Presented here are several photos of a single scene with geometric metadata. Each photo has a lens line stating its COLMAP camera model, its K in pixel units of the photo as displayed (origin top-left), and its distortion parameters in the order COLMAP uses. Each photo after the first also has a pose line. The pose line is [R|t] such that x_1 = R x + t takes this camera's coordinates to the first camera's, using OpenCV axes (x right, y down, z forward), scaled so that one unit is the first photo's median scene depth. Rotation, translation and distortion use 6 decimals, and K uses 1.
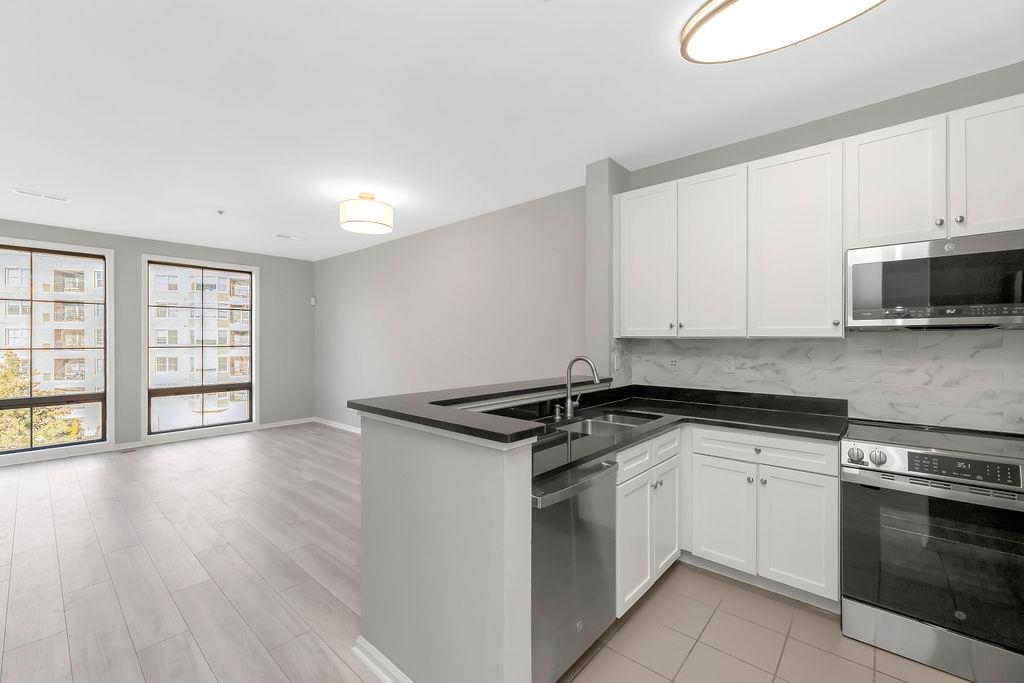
lens RADIAL K [[423.9, 0, 512.0], [0, 423.9, 341.5], [0, 0, 1]] dist [0.002205, -0.000006]
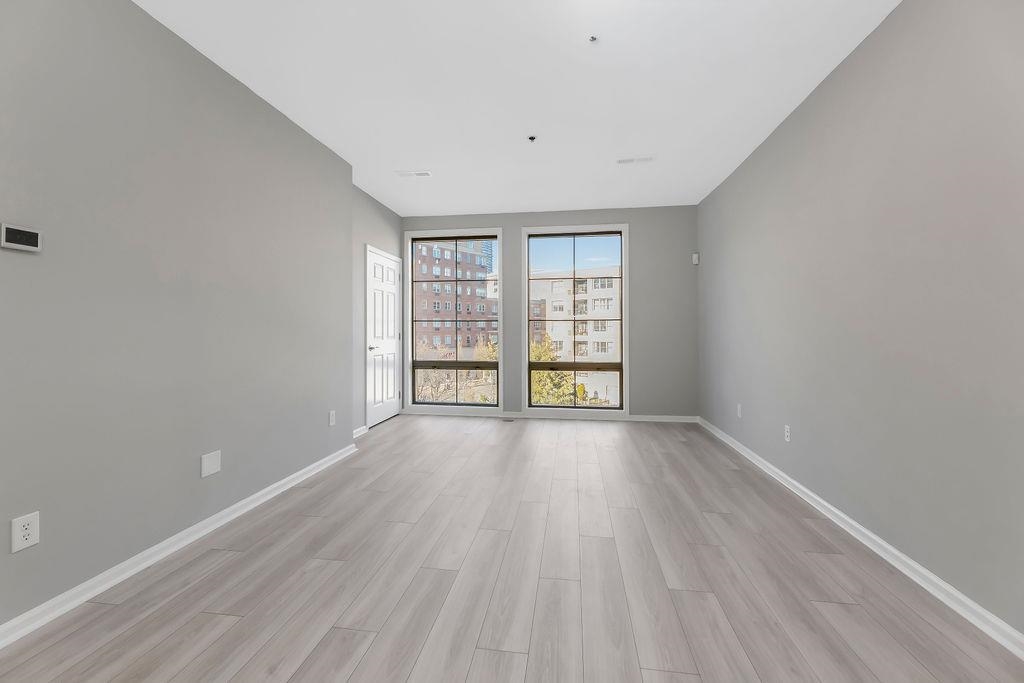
lens RADIAL K [[414.5, 0, 515.3], [0, 414.5, 326.0], [0, 0, 1]] dist [0.000210, -0.000073]
pose [[0.553870, -0.006790, -0.832576, -0.119833], [-0.002808, 0.999946, -0.010023, 0.083349], [0.832599, 0.007889, 0.553821, 0.946740]]
